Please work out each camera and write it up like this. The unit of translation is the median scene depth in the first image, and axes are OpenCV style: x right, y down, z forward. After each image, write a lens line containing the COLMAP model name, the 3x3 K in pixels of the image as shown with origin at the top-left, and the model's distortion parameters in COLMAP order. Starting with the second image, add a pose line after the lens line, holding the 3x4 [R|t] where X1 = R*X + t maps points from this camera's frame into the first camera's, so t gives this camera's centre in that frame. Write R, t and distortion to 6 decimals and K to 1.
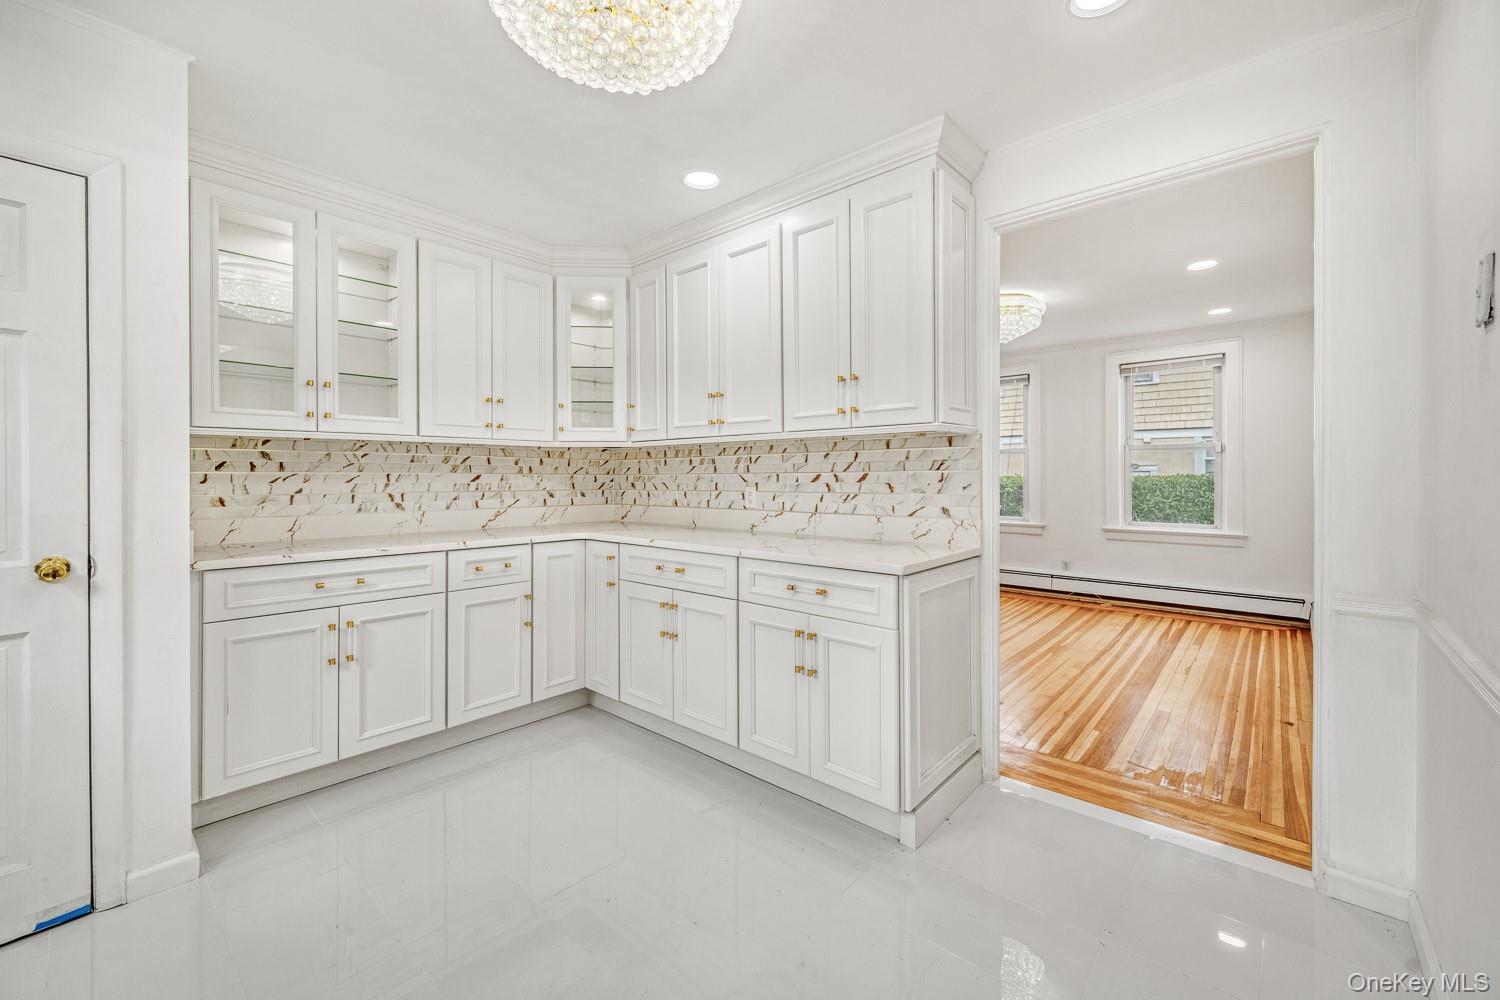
lens RADIAL K [[613.6, 0, 728.7], [0, 613.6, 476.1], [0, 0, 1]] dist [-0.003033, -0.000002]
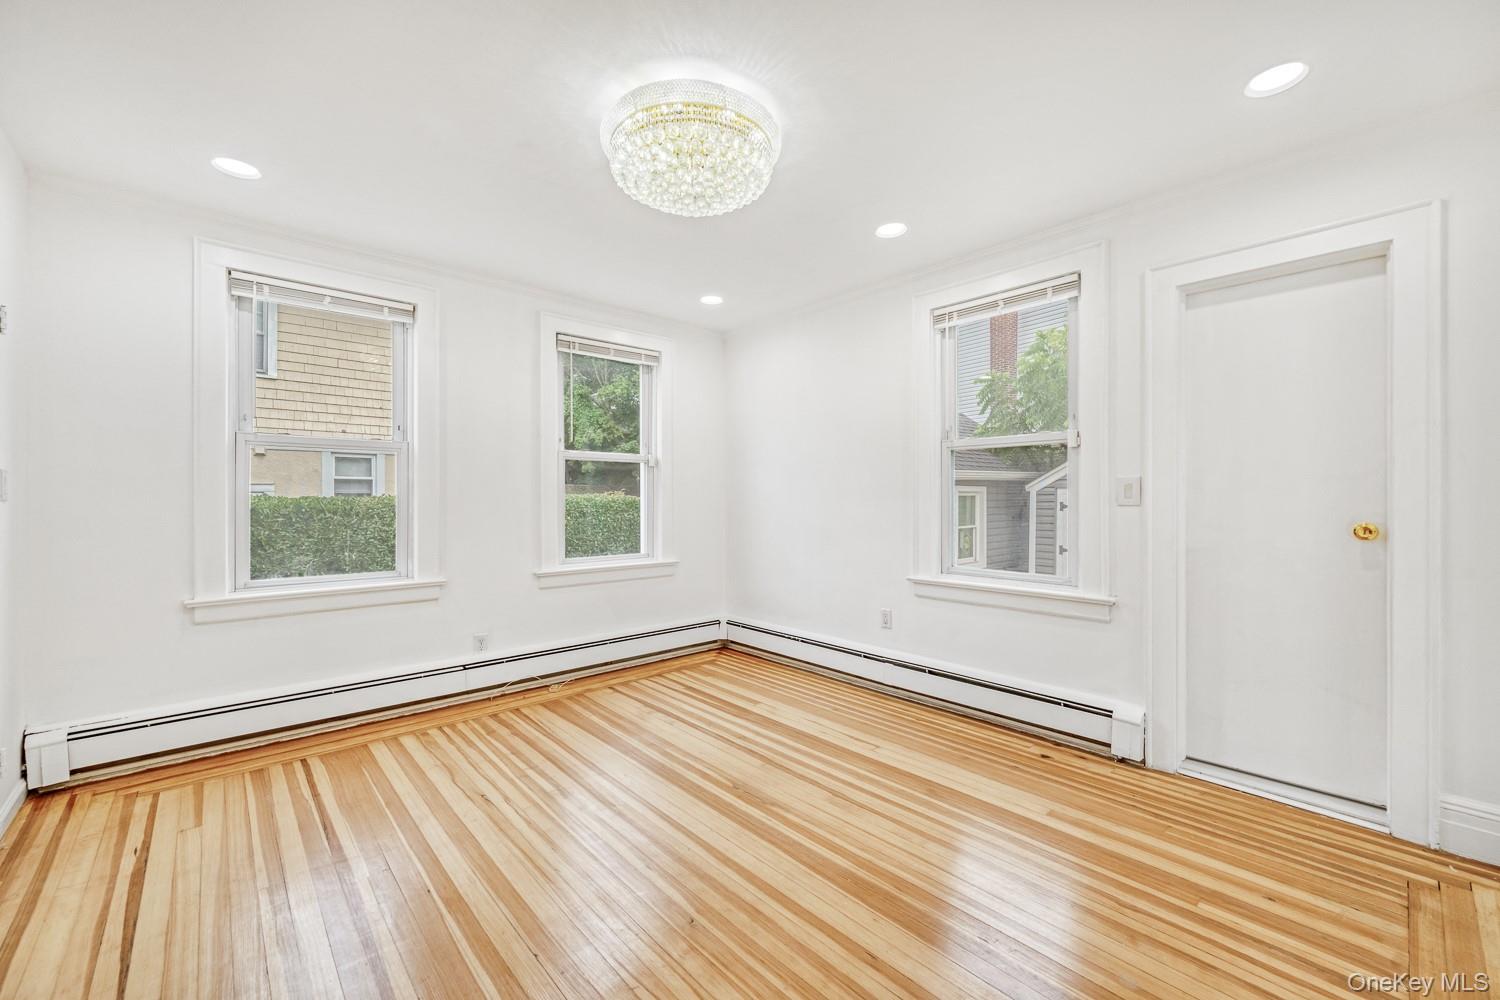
lens RADIAL K [[613.6, 0, 745.7], [0, 613.6, 501.1], [0, 0, 1]] dist [-0.003033, -0.000002]
pose [[0.099900, -0.005936, 0.994980, -0.012663], [0.004377, 0.999975, 0.005527, 0.001655], [-0.994988, 0.003803, 0.099924, 0.346380]]
